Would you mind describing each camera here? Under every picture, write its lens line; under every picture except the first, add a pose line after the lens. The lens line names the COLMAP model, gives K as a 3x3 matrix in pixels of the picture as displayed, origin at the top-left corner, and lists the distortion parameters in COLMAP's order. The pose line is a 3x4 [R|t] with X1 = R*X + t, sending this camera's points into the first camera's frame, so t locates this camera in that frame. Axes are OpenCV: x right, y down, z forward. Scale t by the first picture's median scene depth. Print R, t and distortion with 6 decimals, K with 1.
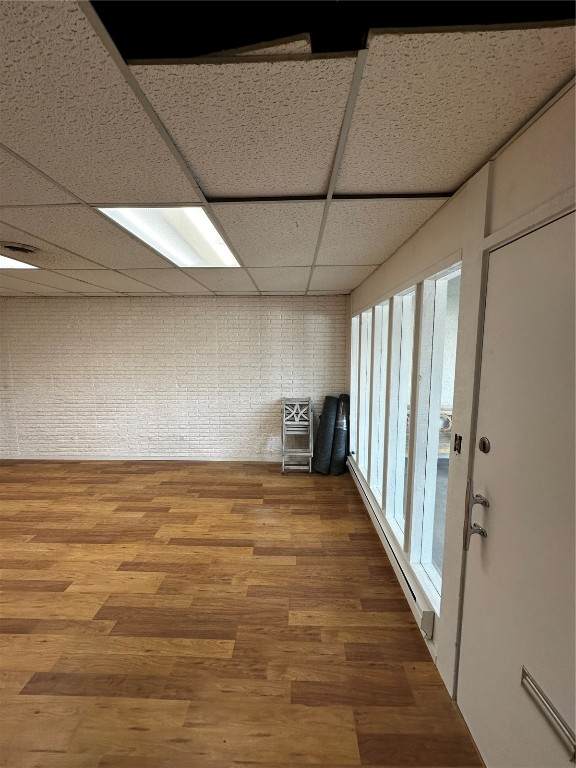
lens RADIAL K [[305.3, 0, 291.2], [0, 305.3, 376.6], [0, 0, 1]] dist [-0.009032, 0.001416]
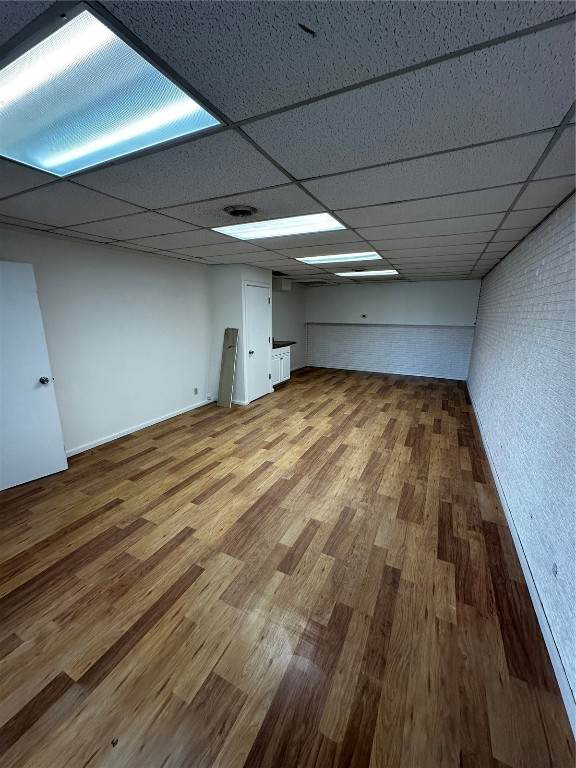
lens RADIAL K [[305.3, 0, 288.8], [0, 305.3, 382.9], [0, 0, 1]] dist [-0.009032, 0.001416]
pose [[-0.436432, 0.199134, -0.877424, 0.082933], [-0.091170, 0.960393, 0.263312, -0.131557], [0.895106, 0.194913, -0.400991, 1.579756]]
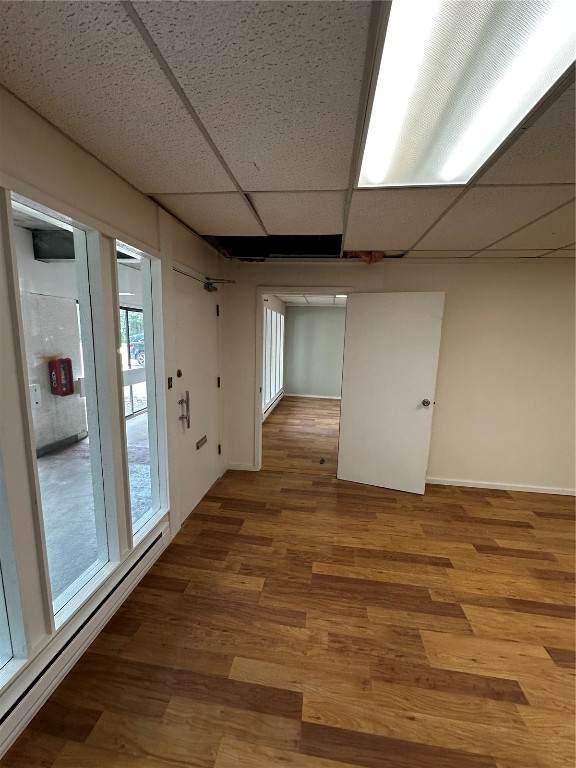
lens RADIAL K [[305.3, 0, 285.9], [0, 305.3, 381.6], [0, 0, 1]] dist [-0.009032, 0.001416]
pose [[-0.991155, -0.050385, 0.122769, -0.142834], [-0.019686, 0.970709, 0.239452, -0.103734], [-0.131238, 0.234917, -0.963115, 1.472589]]
